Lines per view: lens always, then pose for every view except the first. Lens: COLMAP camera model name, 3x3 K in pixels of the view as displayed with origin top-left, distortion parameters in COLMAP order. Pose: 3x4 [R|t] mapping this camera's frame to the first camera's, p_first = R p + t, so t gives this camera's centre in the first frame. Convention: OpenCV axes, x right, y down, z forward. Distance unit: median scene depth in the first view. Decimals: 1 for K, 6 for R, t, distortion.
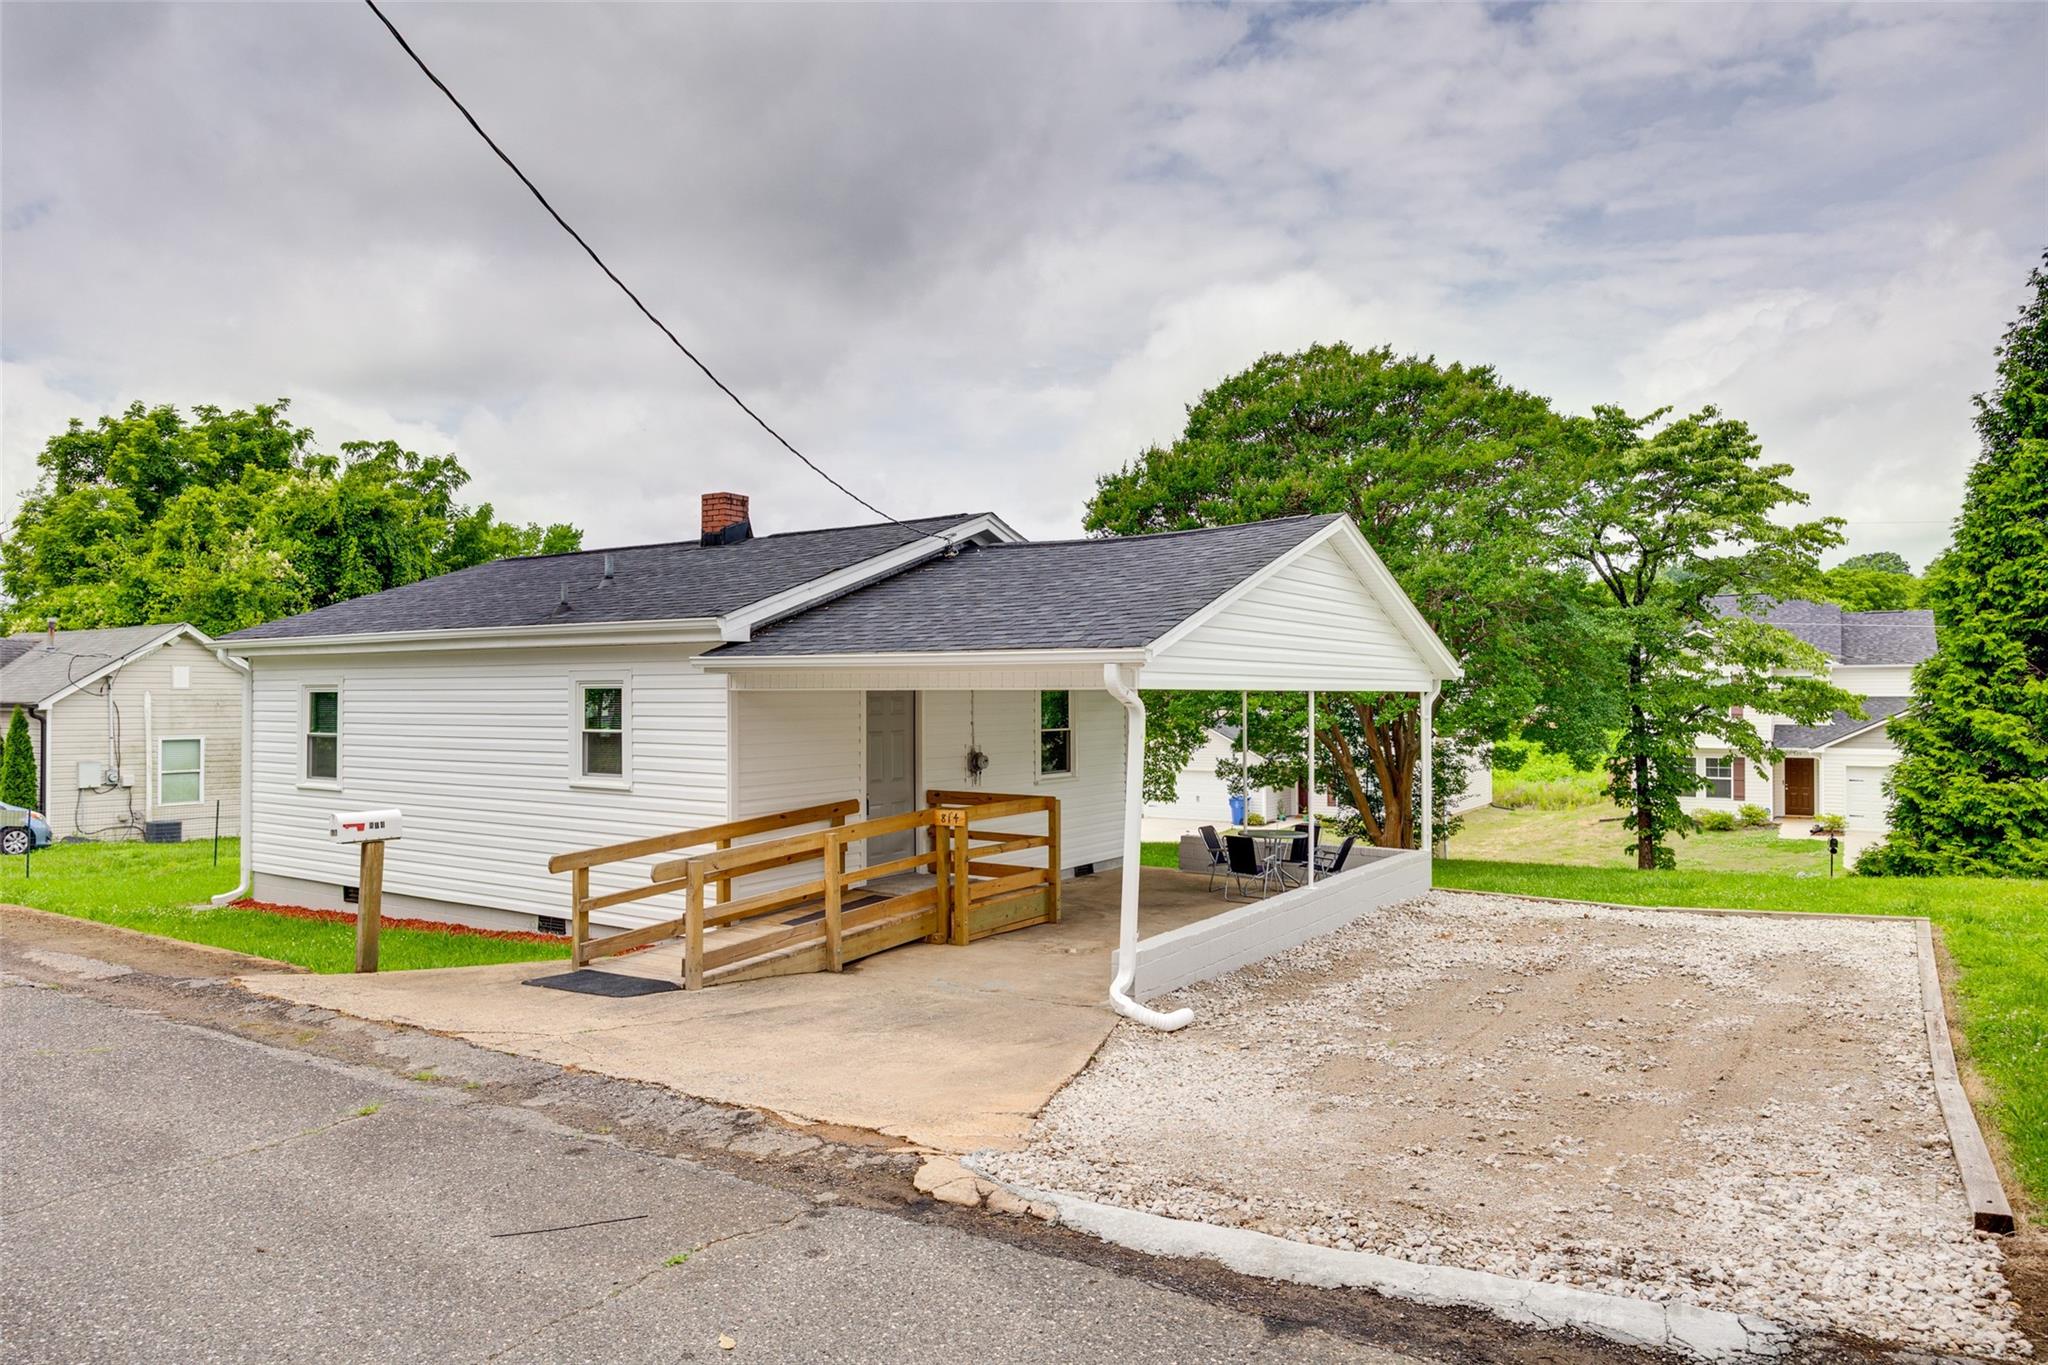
lens RADIAL K [[1322.9, 0, 1024.7], [0, 1322.9, 716.3], [0, 0, 1]] dist [0.003171, 0.004324]
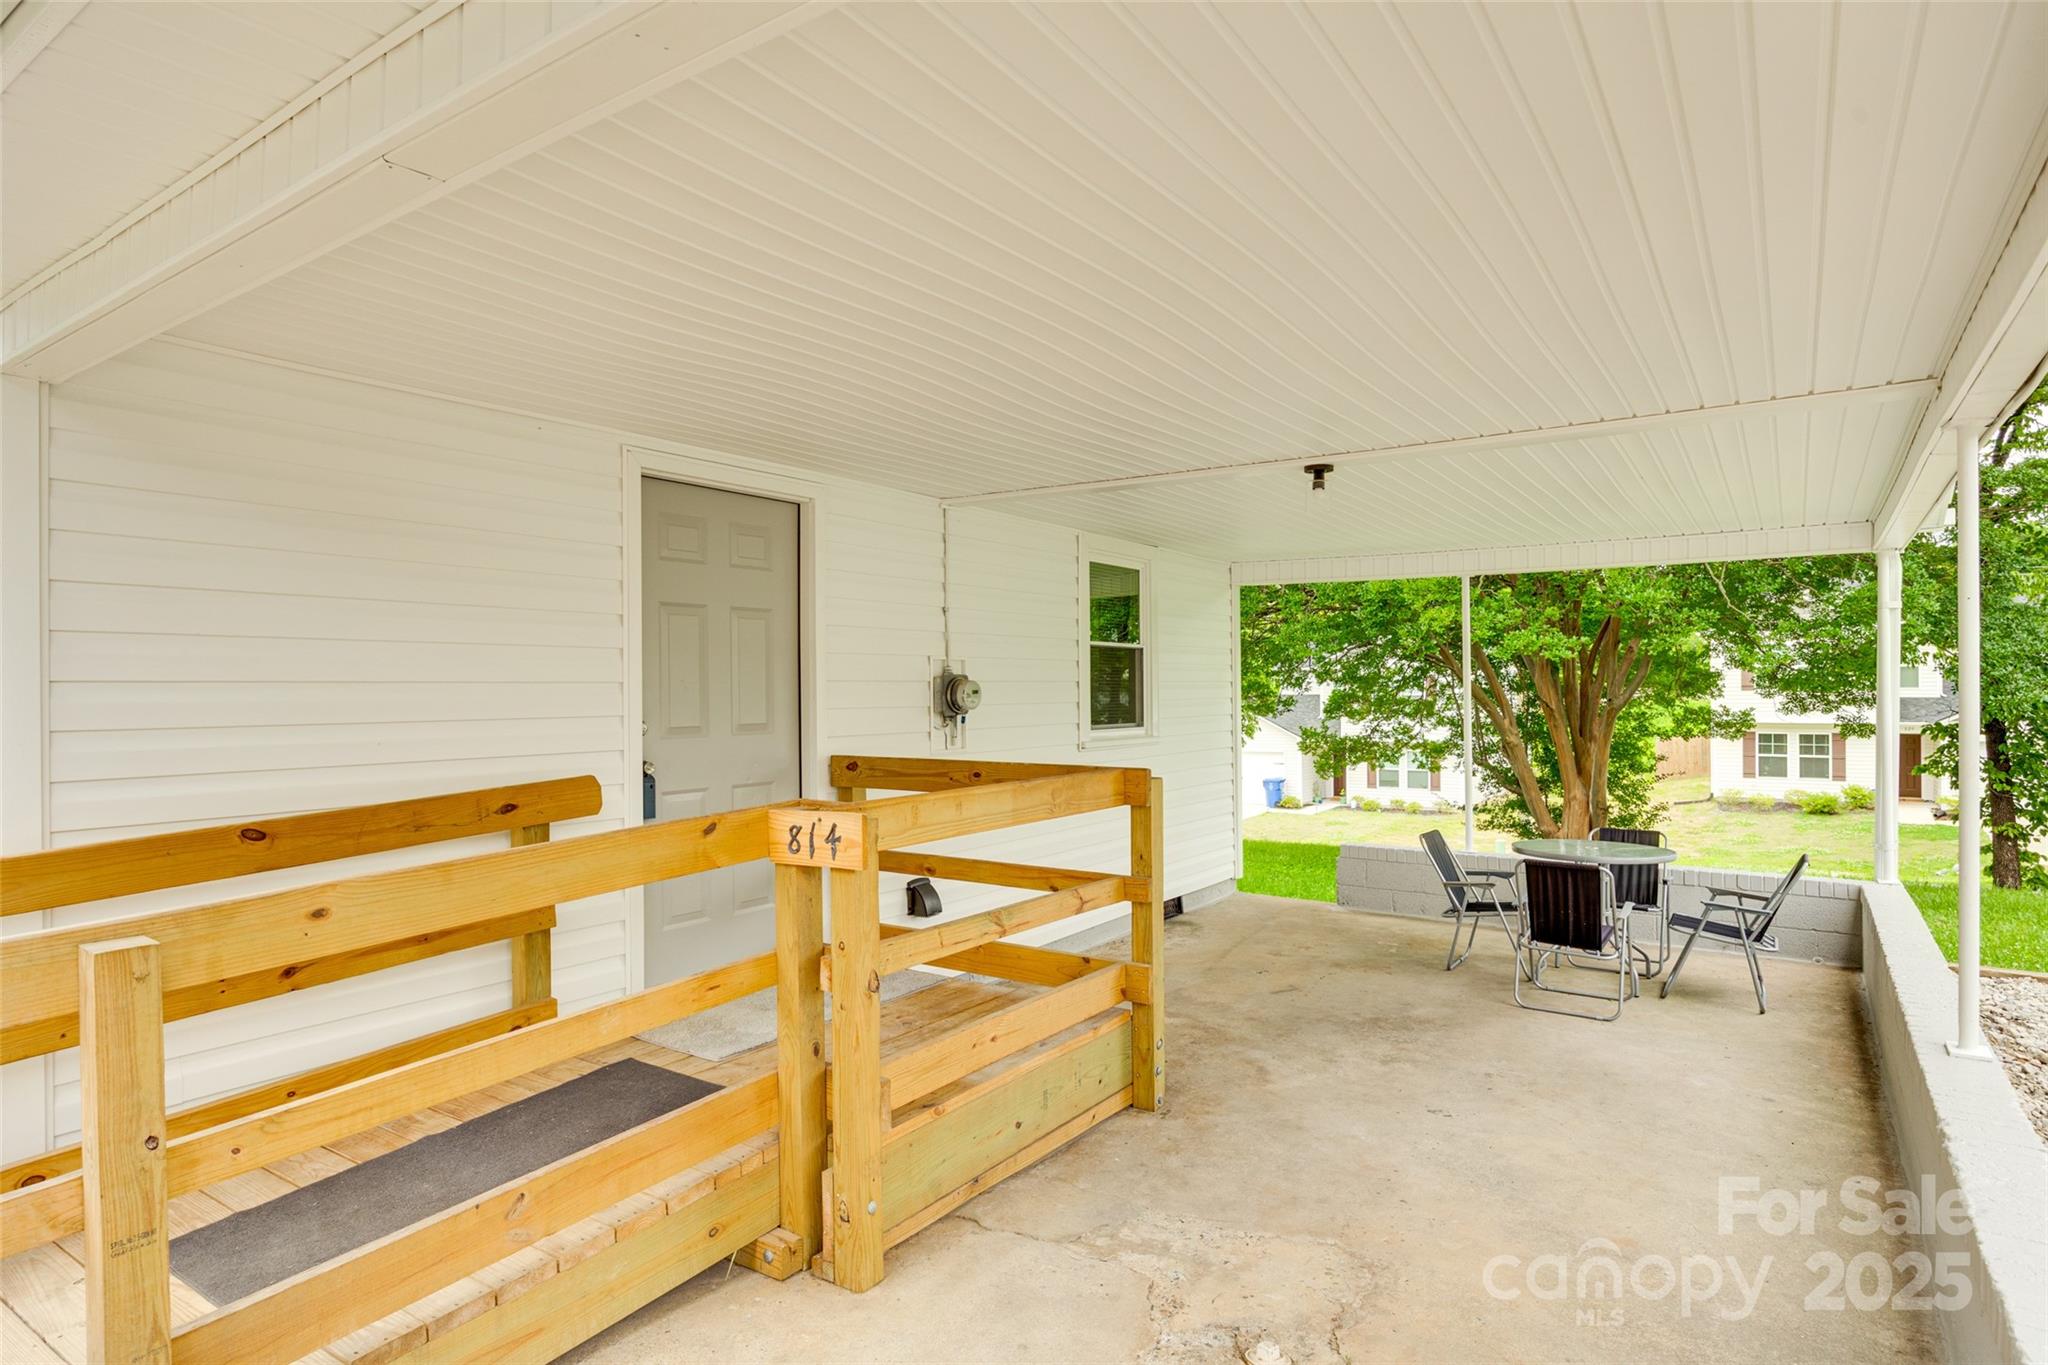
lens RADIAL K [[1105.5, 0, 1029.6], [0, 1105.5, 725.1], [0, 0, 1]] dist [-0.002496, -0.000609]
pose [[0.999903, -0.002932, -0.013618, -0.005518], [0.003082, 0.999935, 0.011019, 0.040739], [0.013585, -0.011060, 0.999847, 0.622576]]
